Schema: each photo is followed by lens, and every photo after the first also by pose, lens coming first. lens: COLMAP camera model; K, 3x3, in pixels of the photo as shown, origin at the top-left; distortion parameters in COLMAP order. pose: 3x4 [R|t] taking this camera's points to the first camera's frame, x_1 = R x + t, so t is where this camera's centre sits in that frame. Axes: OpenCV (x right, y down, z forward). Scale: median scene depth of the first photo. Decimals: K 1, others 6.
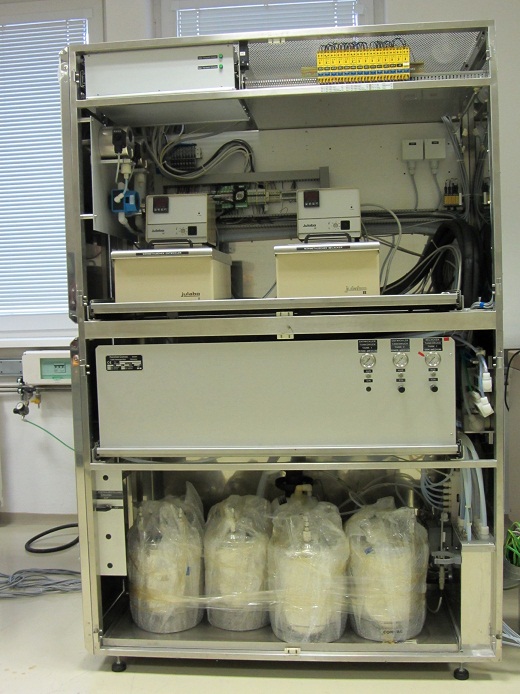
lens RADIAL K [[773.3, 0, 260.0], [0, 773.3, 347.0], [0, 0, 1]] dist [-0.051750, -0.039688]
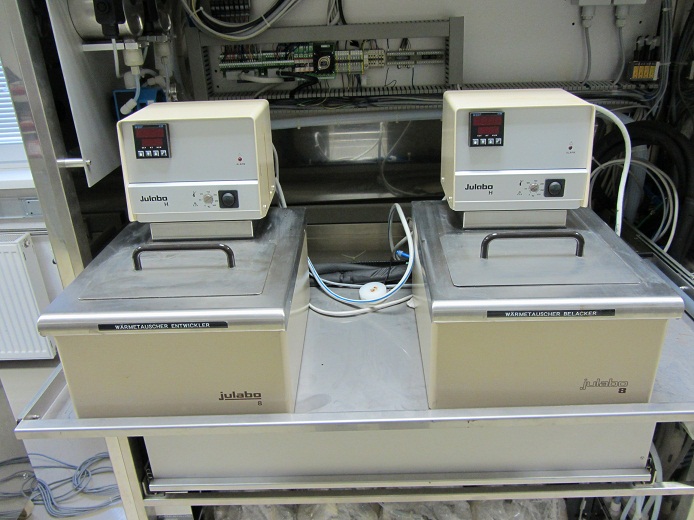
lens RADIAL K [[569.9, 0, 350.7], [0, 569.9, 256.2], [0, 0, 1]] dist [-0.026585, 0.008923]
pose [[0.994238, -0.053696, 0.092776, -0.063930], [0.016901, 0.933190, 0.358987, -0.242655], [-0.105854, -0.355350, 0.928720, 0.558980]]
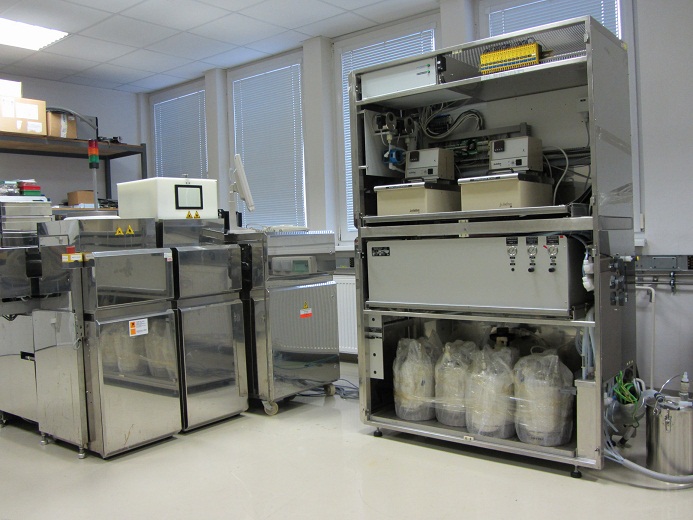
lens RADIAL K [[683.7, 0, 346.5], [0, 683.7, 260.0], [0, 0, 1]] dist [-0.018753, -0.001118]
pose [[0.826298, 0.017647, -0.562957, 0.602941], [-0.027218, 0.999592, -0.008615, 0.053606], [0.562576, 0.022441, 0.826441, -0.287152]]
